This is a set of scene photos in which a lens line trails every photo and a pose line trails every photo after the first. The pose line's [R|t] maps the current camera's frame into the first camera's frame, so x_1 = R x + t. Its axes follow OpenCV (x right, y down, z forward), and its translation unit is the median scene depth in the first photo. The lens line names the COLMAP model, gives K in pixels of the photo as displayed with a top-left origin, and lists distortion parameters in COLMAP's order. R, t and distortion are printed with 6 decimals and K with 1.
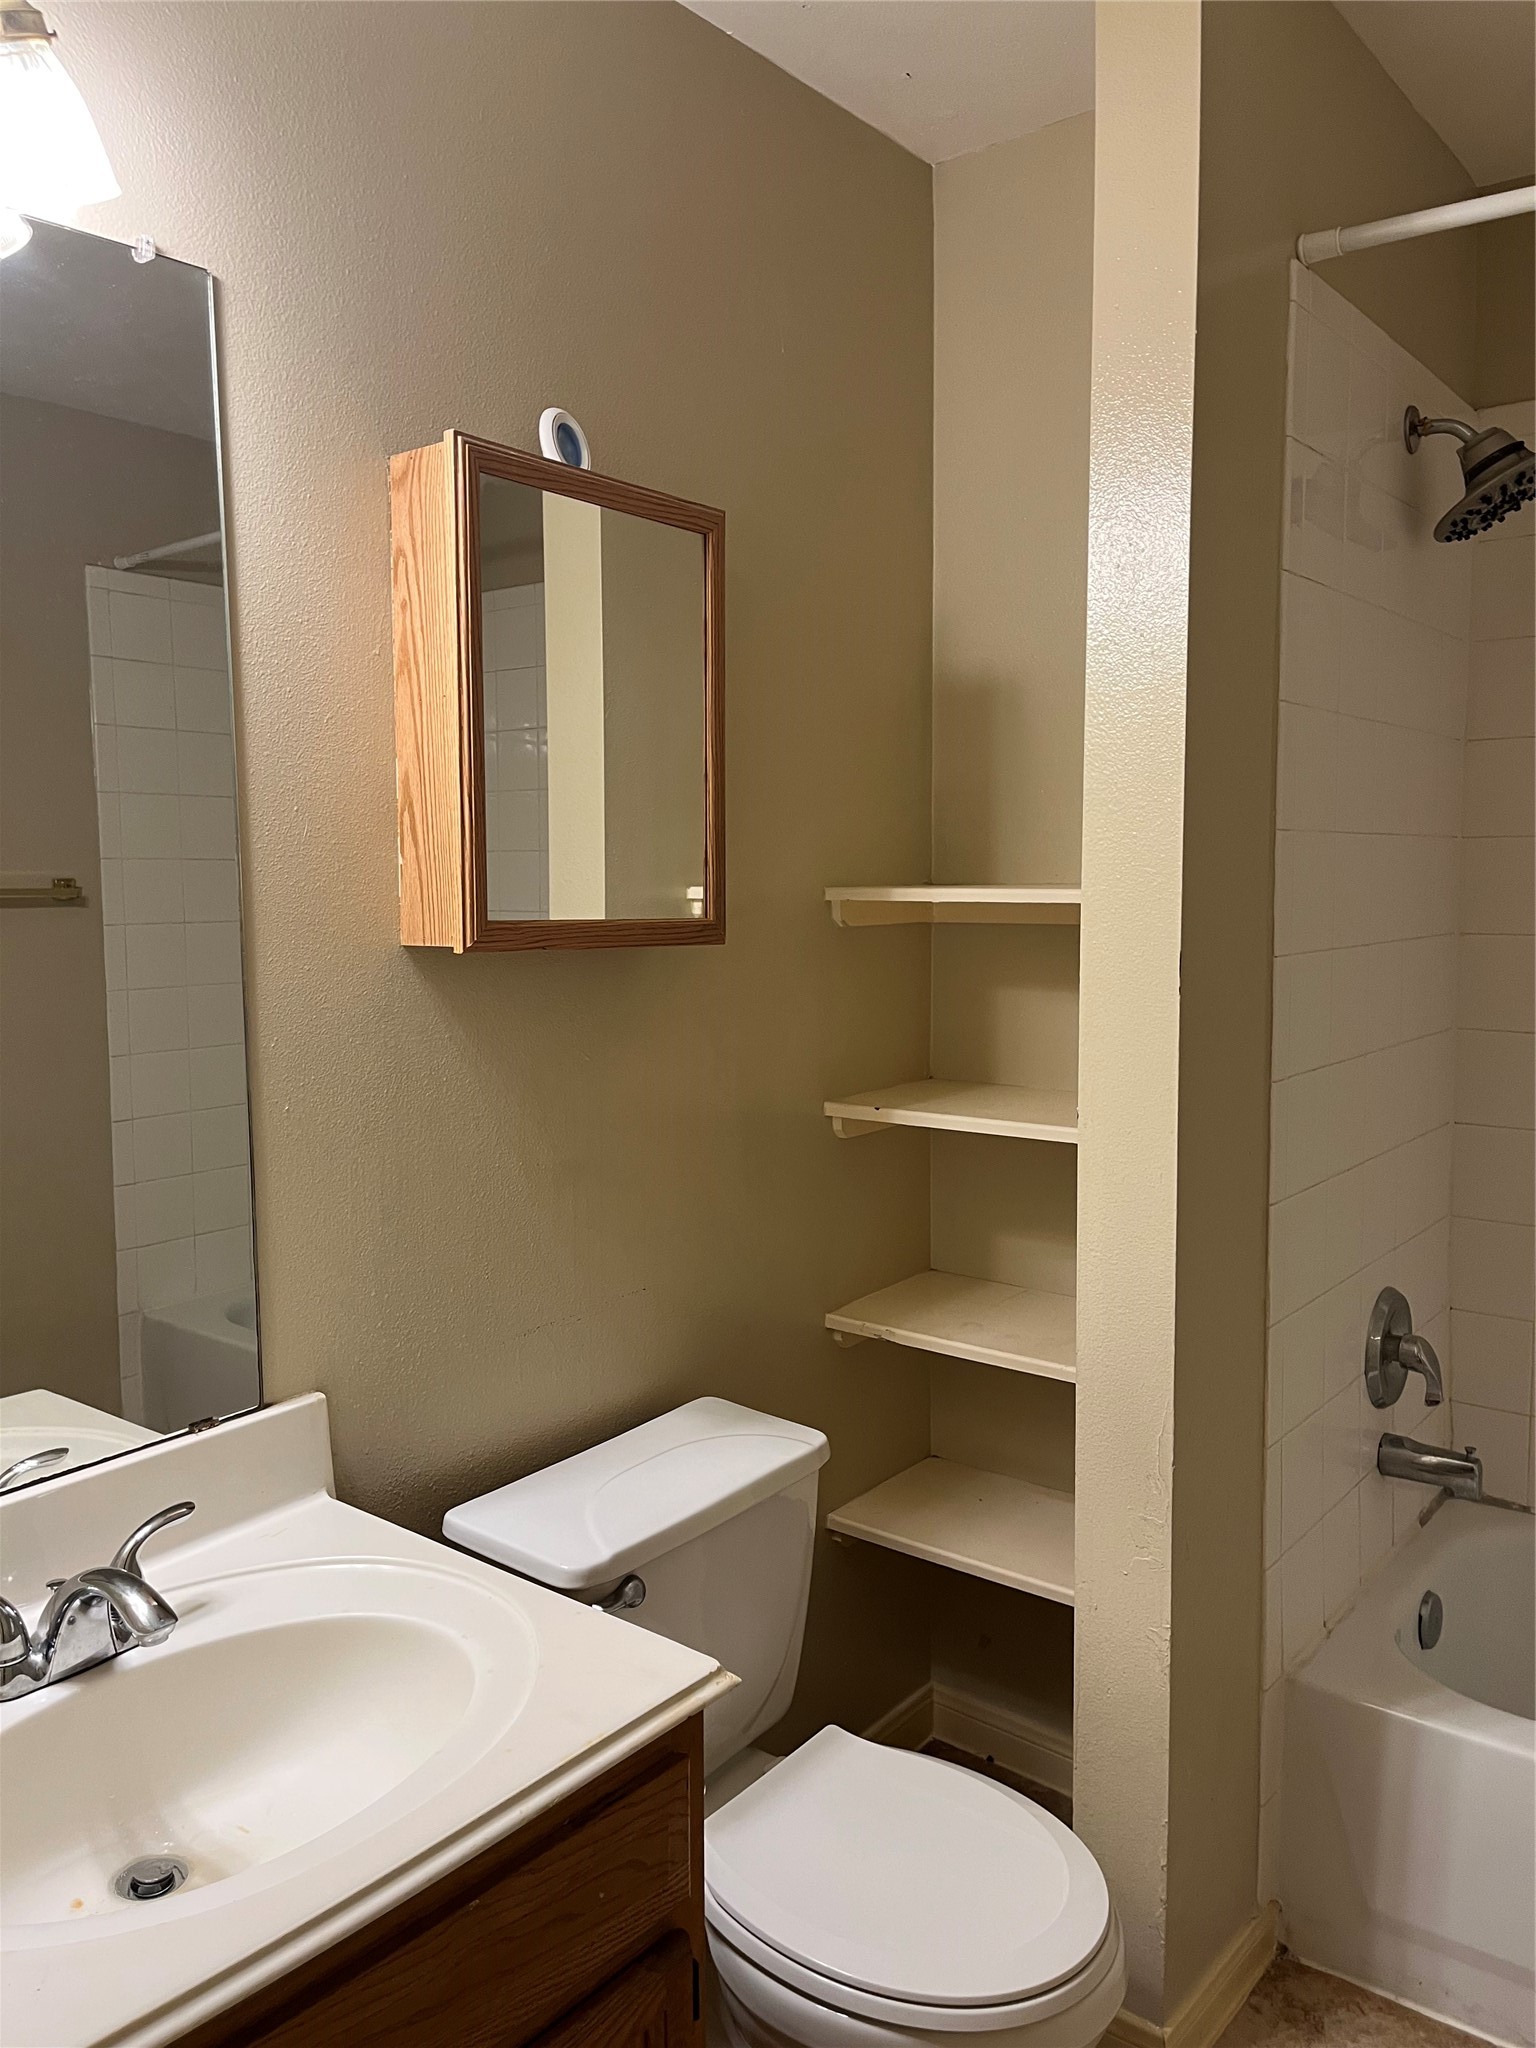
lens RADIAL K [[1550.2, 0, 747.6], [0, 1550.2, 1009.5], [0, 0, 1]] dist [0.081752, -0.102893]
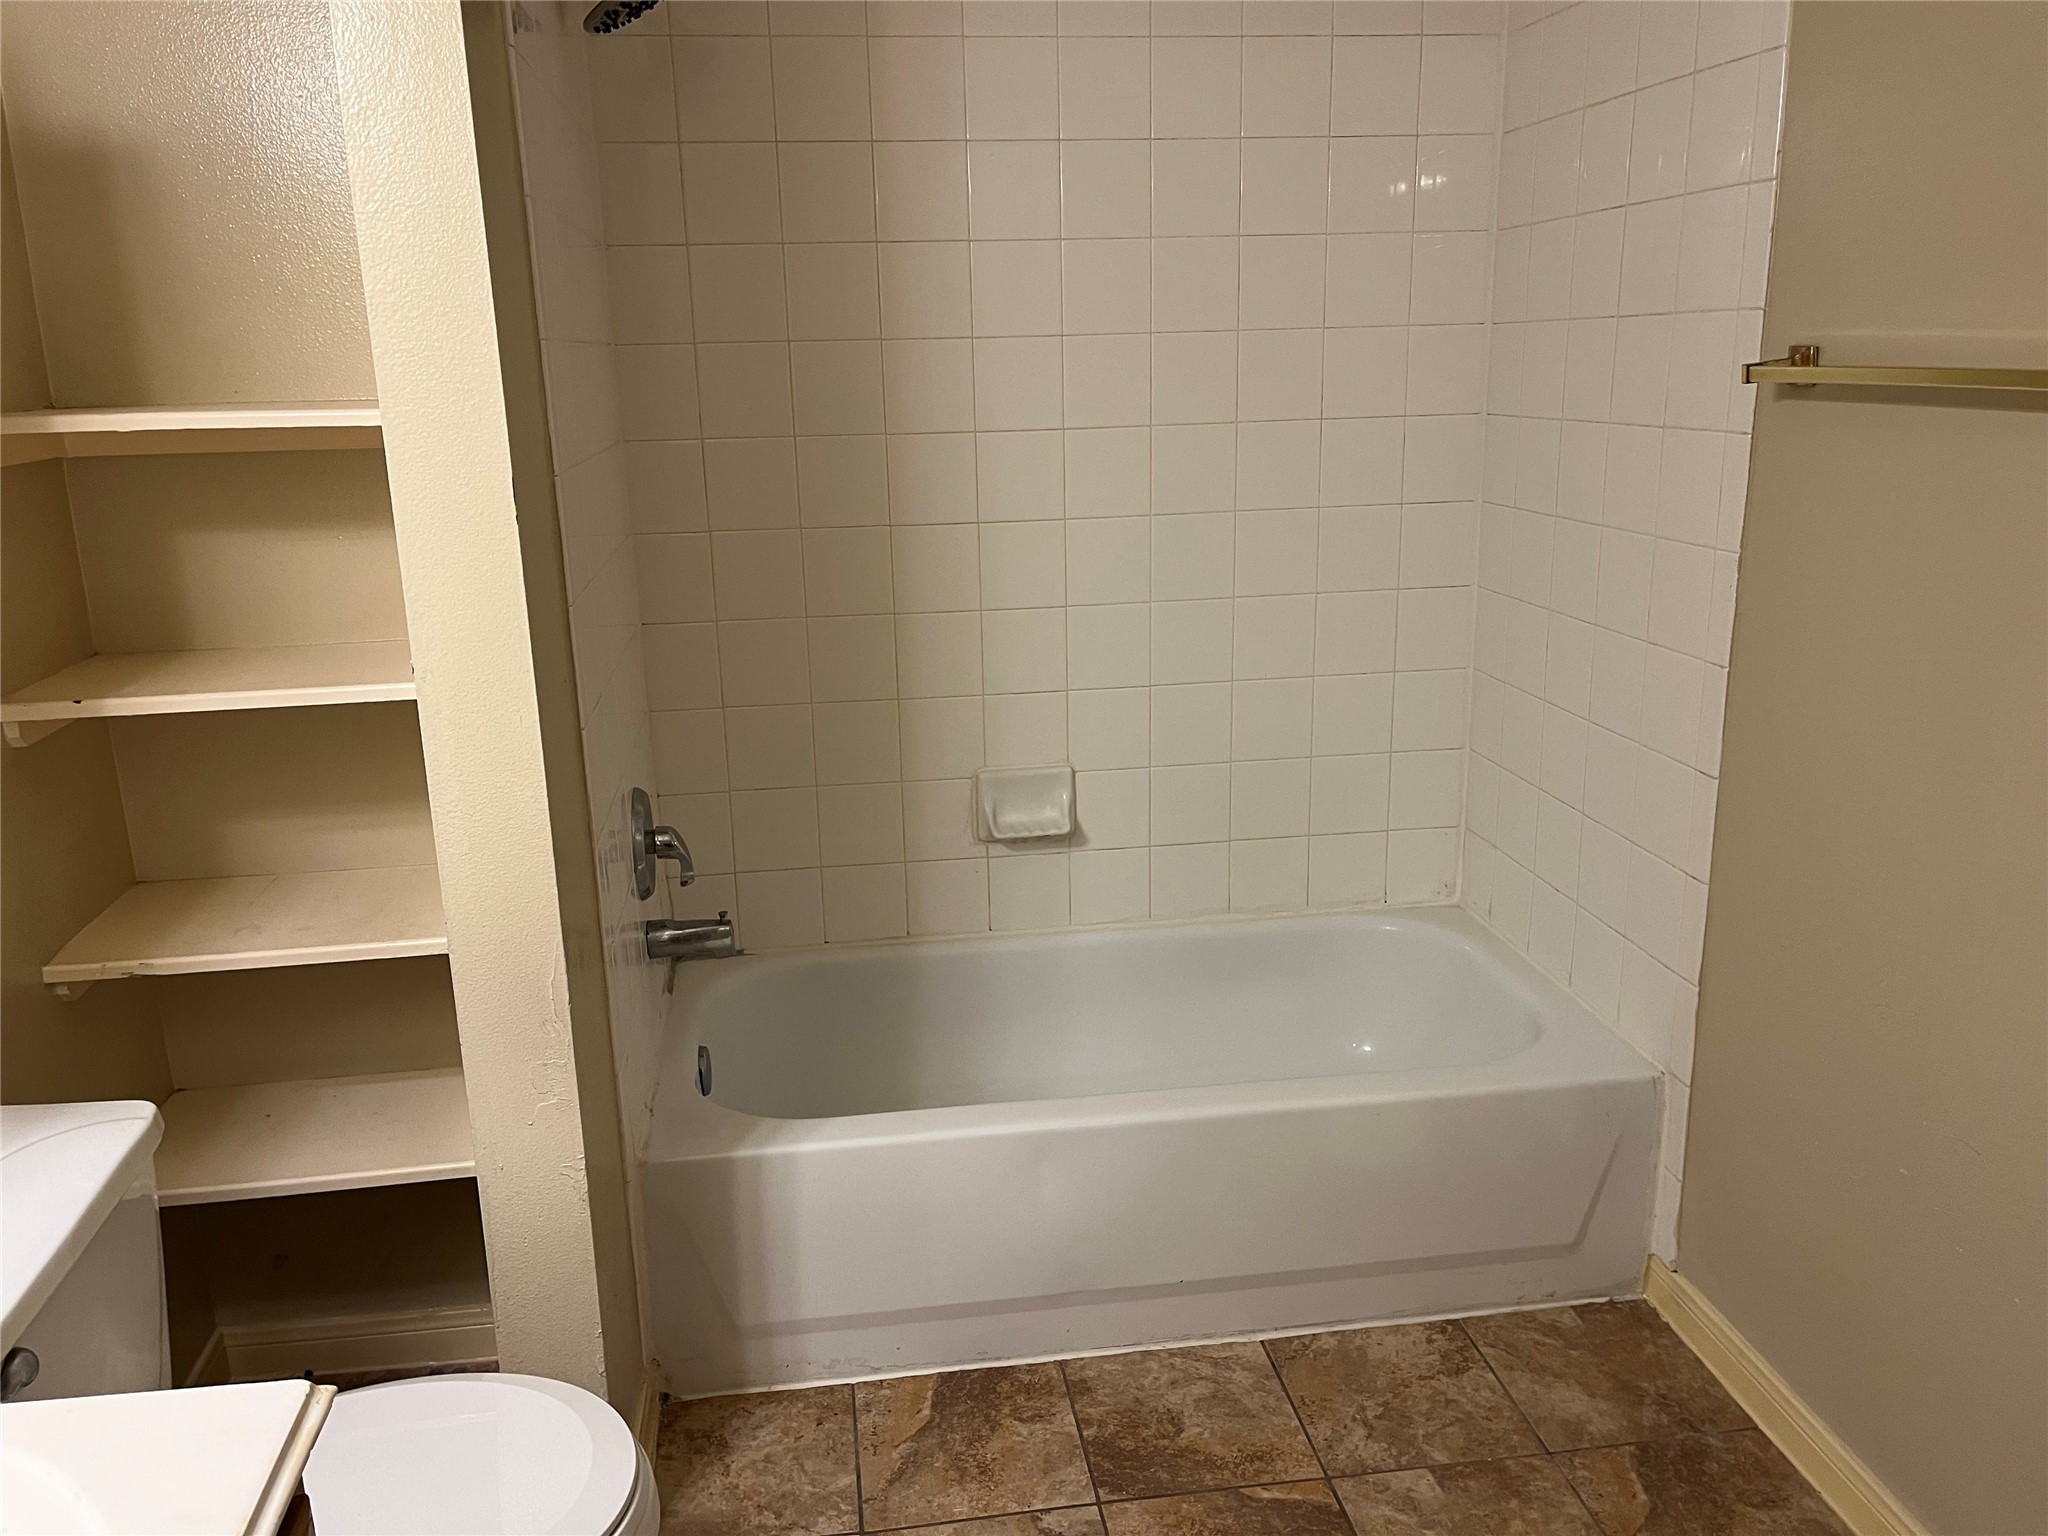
lens RADIAL K [[1550.2, 0, 1006.1], [0, 1550.2, 779.5], [0, 0, 1]] dist [0.081752, -0.102893]
pose [[0.696799, -0.202206, 0.688174, -0.156241], [0.089225, 0.976424, 0.196559, -0.013633], [-0.711695, -0.075560, 0.698413, 0.104517]]
